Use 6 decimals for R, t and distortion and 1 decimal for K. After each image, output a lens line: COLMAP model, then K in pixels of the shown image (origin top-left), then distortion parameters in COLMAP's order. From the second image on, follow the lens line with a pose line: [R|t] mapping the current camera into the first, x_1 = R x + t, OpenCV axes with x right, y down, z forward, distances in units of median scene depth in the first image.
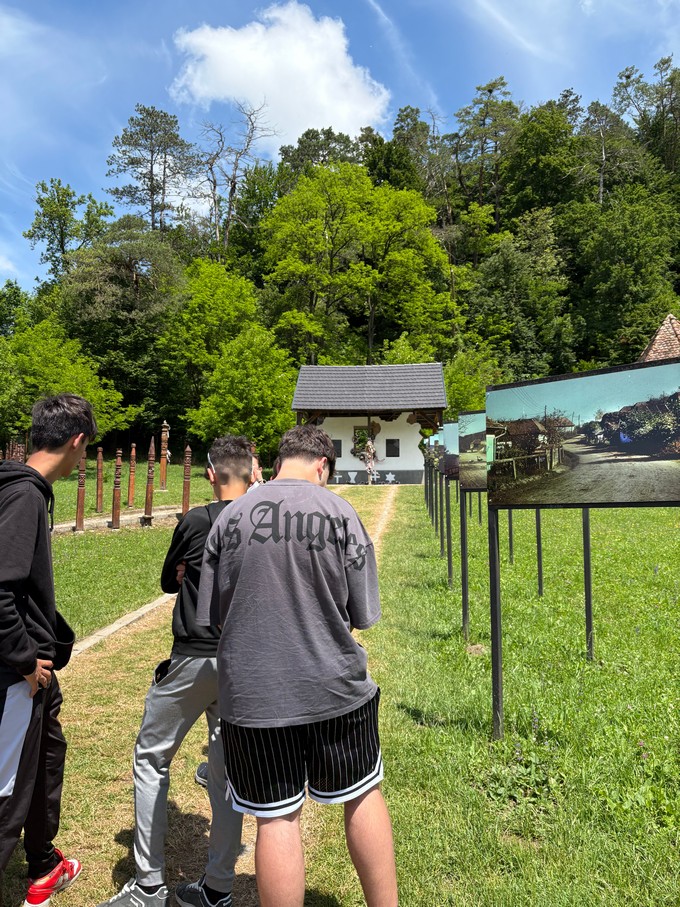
lens RADIAL K [[681.6, 0, 330.3], [0, 681.6, 469.0], [0, 0, 1]] dist [0.003926, -0.003548]
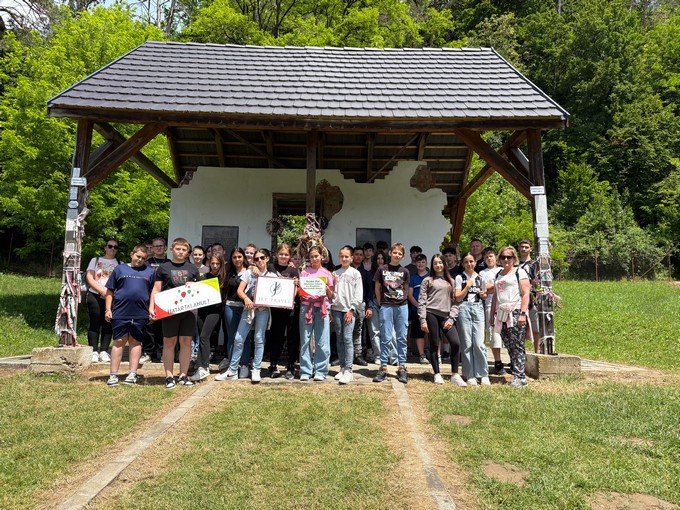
lens RADIAL K [[511.1, 0, 340.0], [0, 511.1, 255.0], [0, 0, 1]] dist [0.003508, -0.003191]
pose [[0.995332, 0.020052, 0.094402, 0.022838], [-0.015237, 0.998560, -0.051446, -0.007089], [-0.095297, 0.049768, 0.994204, 0.359117]]
